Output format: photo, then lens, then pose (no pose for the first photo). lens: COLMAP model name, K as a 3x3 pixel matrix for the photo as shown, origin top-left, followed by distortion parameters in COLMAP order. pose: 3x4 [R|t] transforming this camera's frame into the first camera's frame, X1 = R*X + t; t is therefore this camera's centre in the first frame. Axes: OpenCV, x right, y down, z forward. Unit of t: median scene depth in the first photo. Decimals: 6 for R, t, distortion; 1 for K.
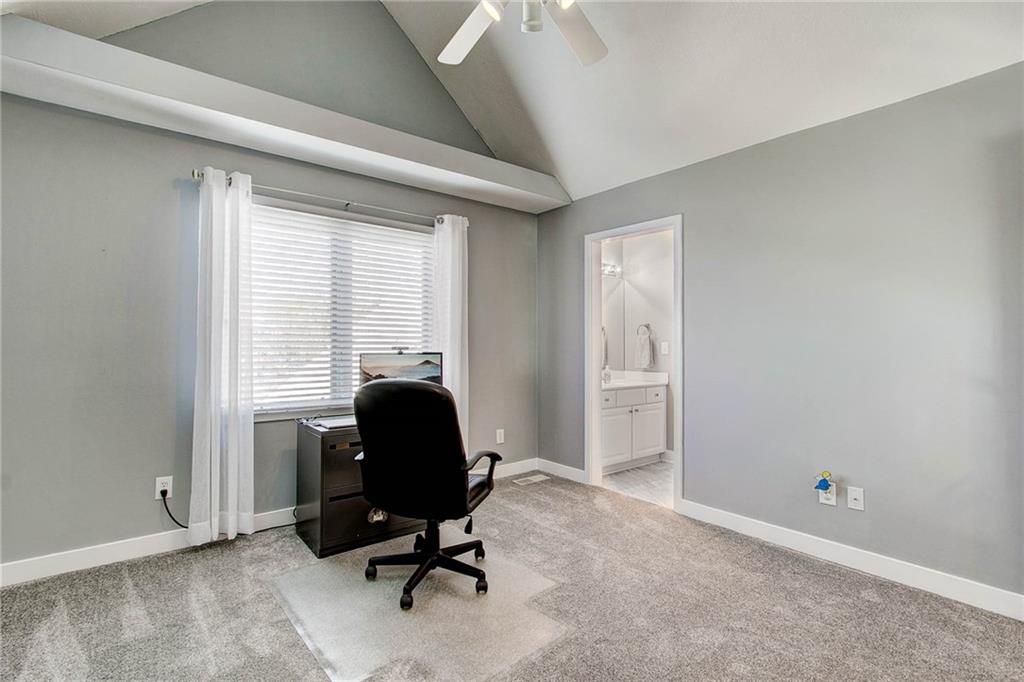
lens RADIAL K [[478.9, 0, 506.7], [0, 478.9, 334.0], [0, 0, 1]] dist [0.000172, 0.000133]
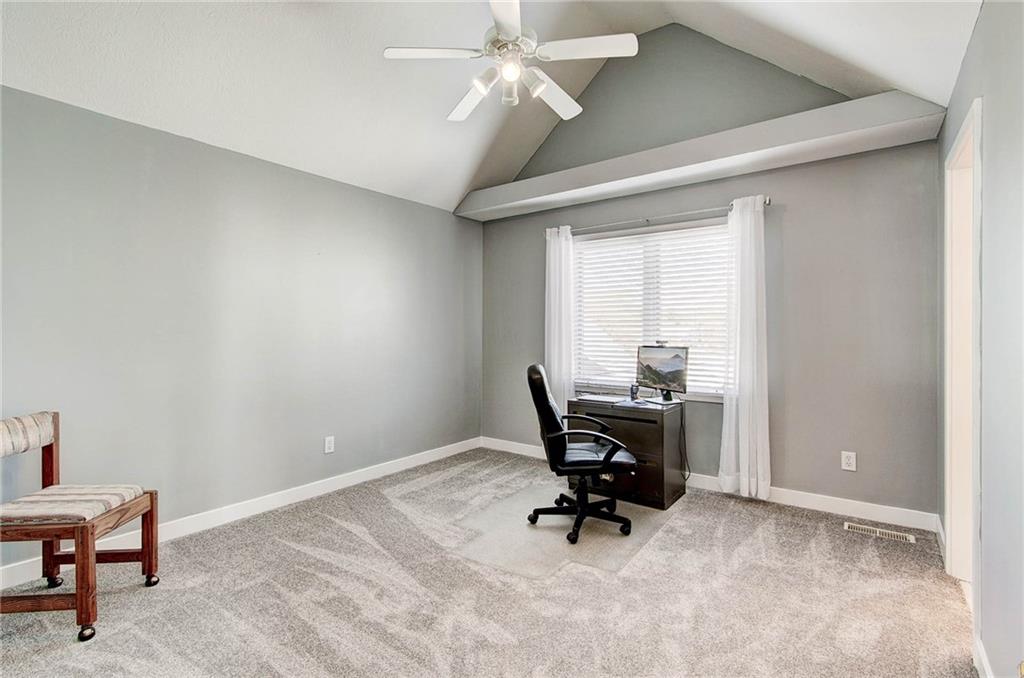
lens RADIAL K [[478.9, 0, 506.7], [0, 478.9, 332.0], [0, 0, 1]] dist [0.000172, 0.000133]
pose [[0.248445, -0.005357, -0.968631, 1.331185], [0.015911, 0.999872, -0.001449, 0.004481], [0.968515, -0.015051, 0.248498, 0.670308]]
